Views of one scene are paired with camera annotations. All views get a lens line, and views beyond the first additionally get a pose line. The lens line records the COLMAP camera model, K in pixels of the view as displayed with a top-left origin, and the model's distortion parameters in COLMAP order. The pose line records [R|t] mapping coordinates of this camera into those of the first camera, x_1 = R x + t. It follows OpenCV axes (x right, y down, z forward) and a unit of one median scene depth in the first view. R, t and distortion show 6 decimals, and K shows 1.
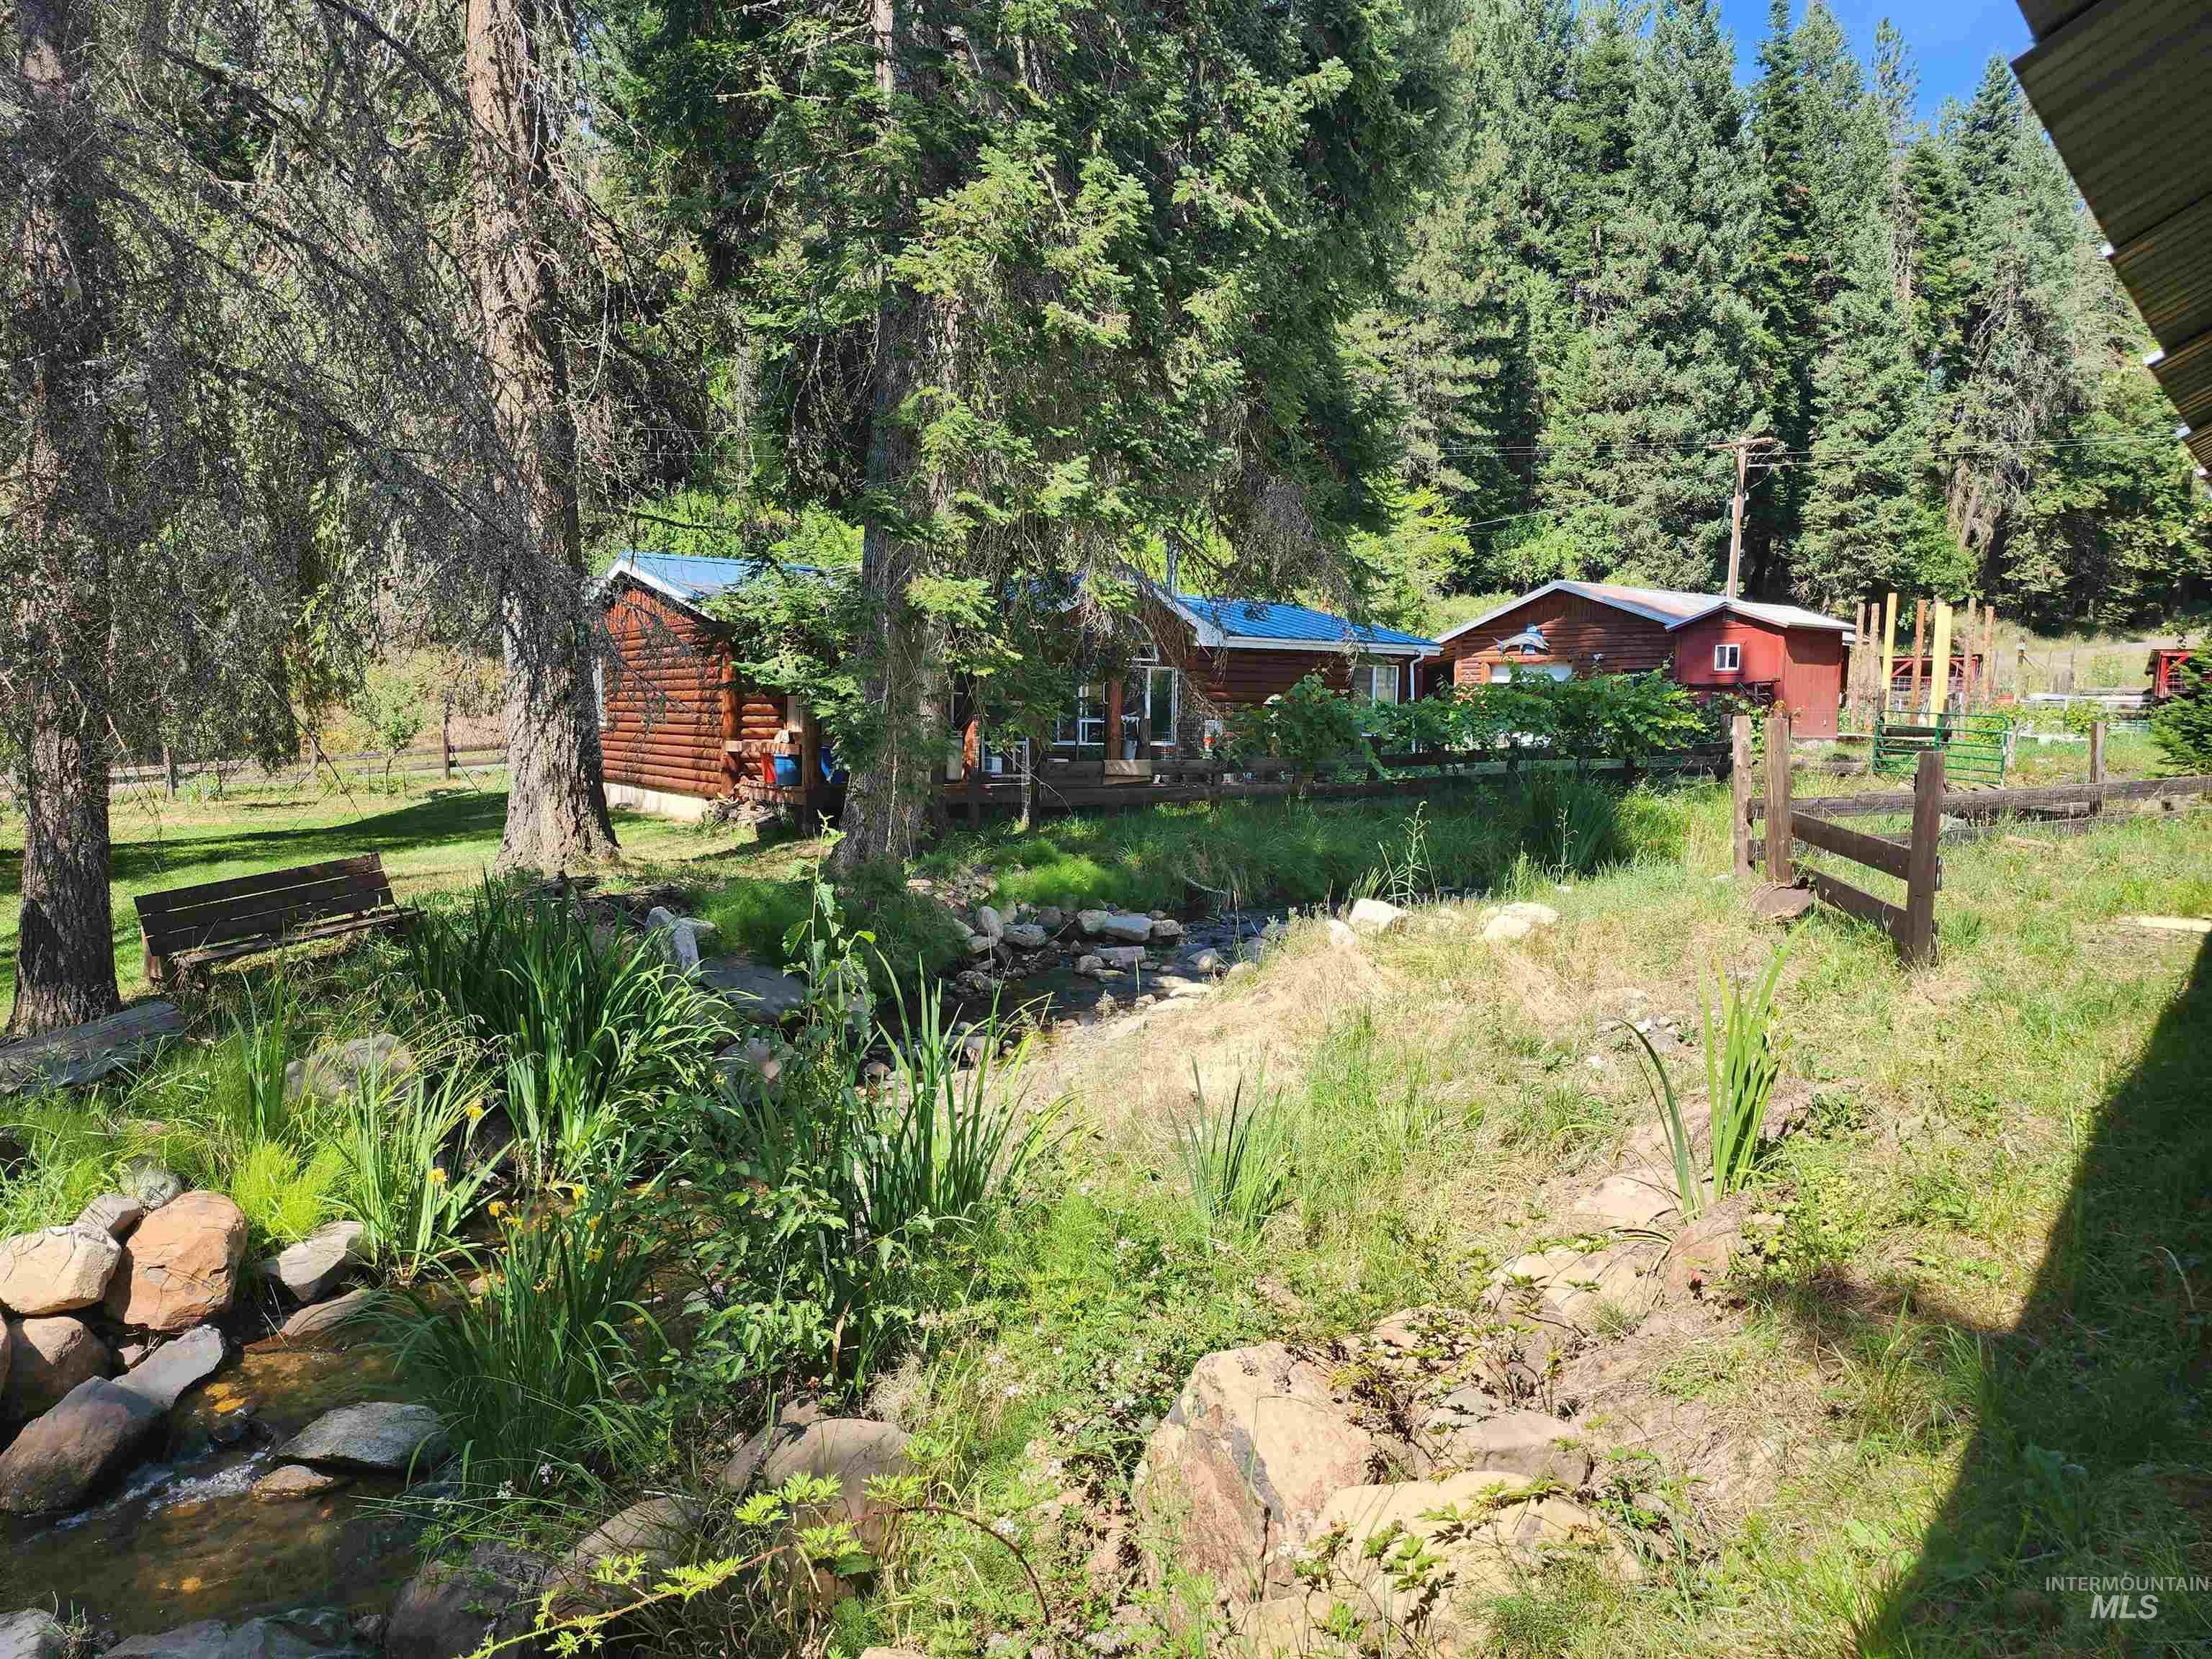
lens RADIAL K [[1490.0, 0, 1095.8], [0, 1490.0, 848.4], [0, 0, 1]] dist [0.011501, -0.012040]
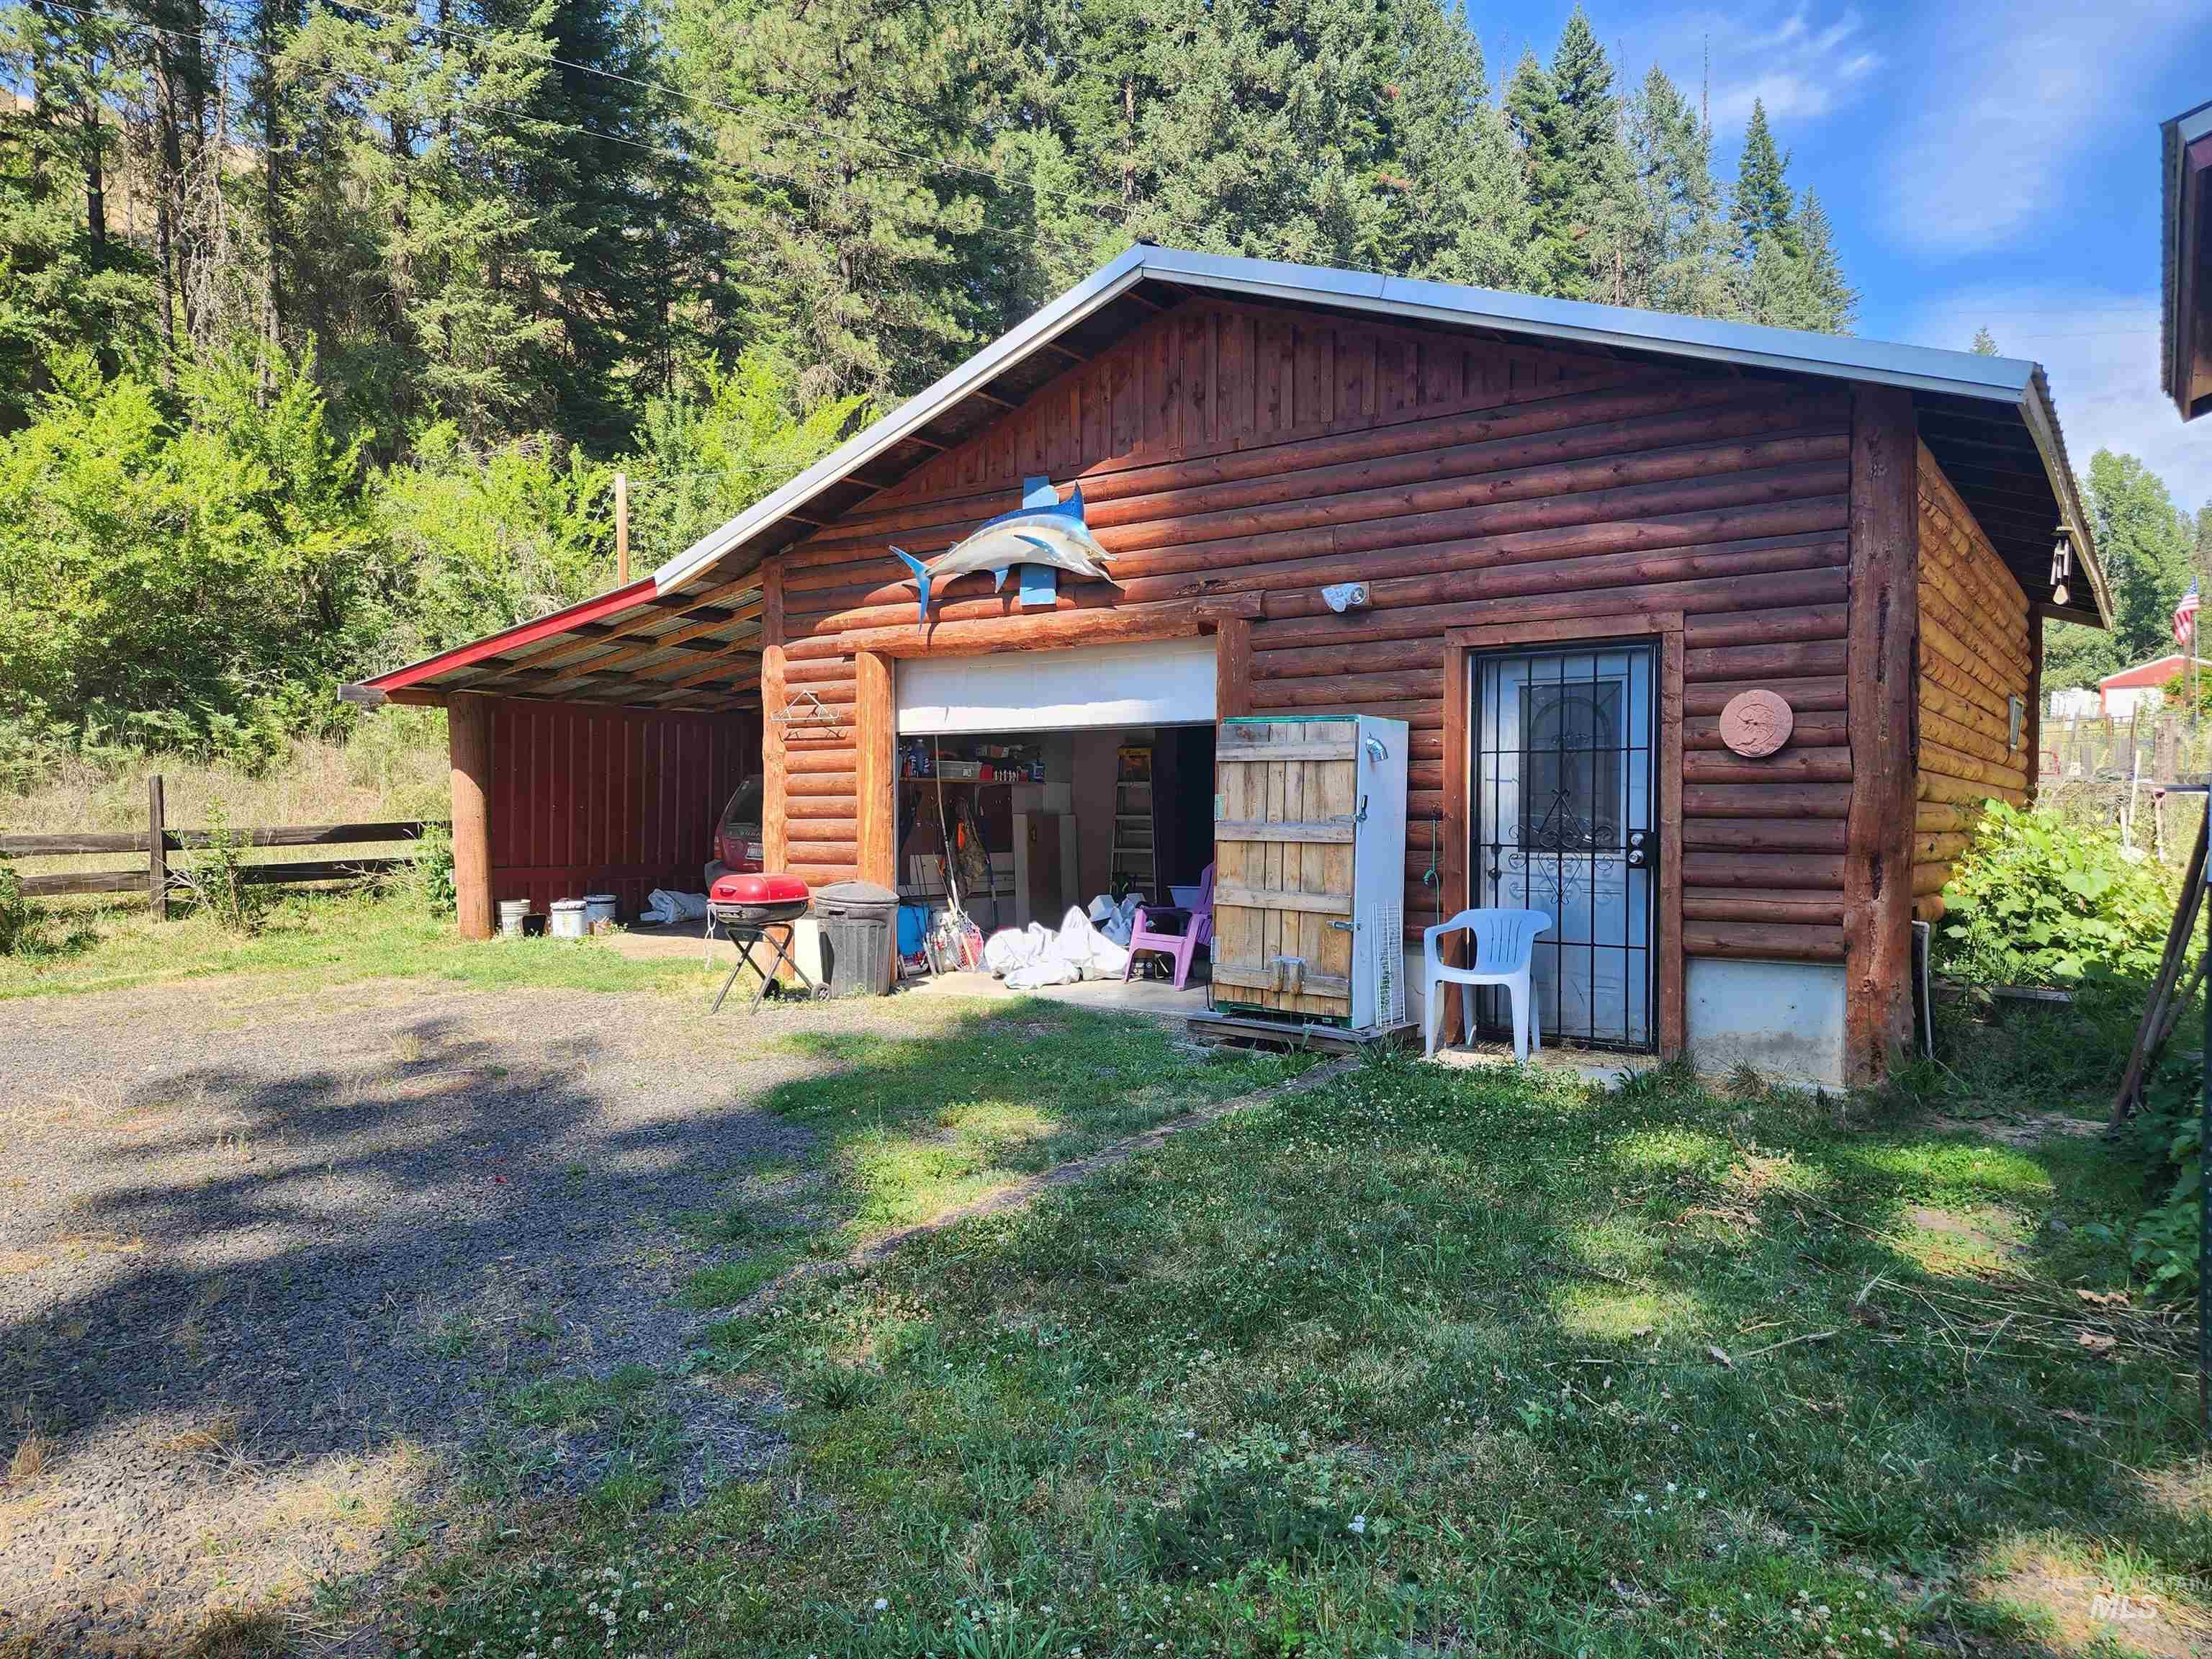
lens RADIAL K [[1490.0, 0, 1103.6], [0, 1490.0, 822.7], [0, 0, 1]] dist [0.011501, -0.012040]
pose [[0.951798, -0.012734, 0.306460, 0.129691], [0.040859, 0.995497, -0.085535, -0.043038], [-0.303991, 0.093933, 0.948033, 0.441482]]
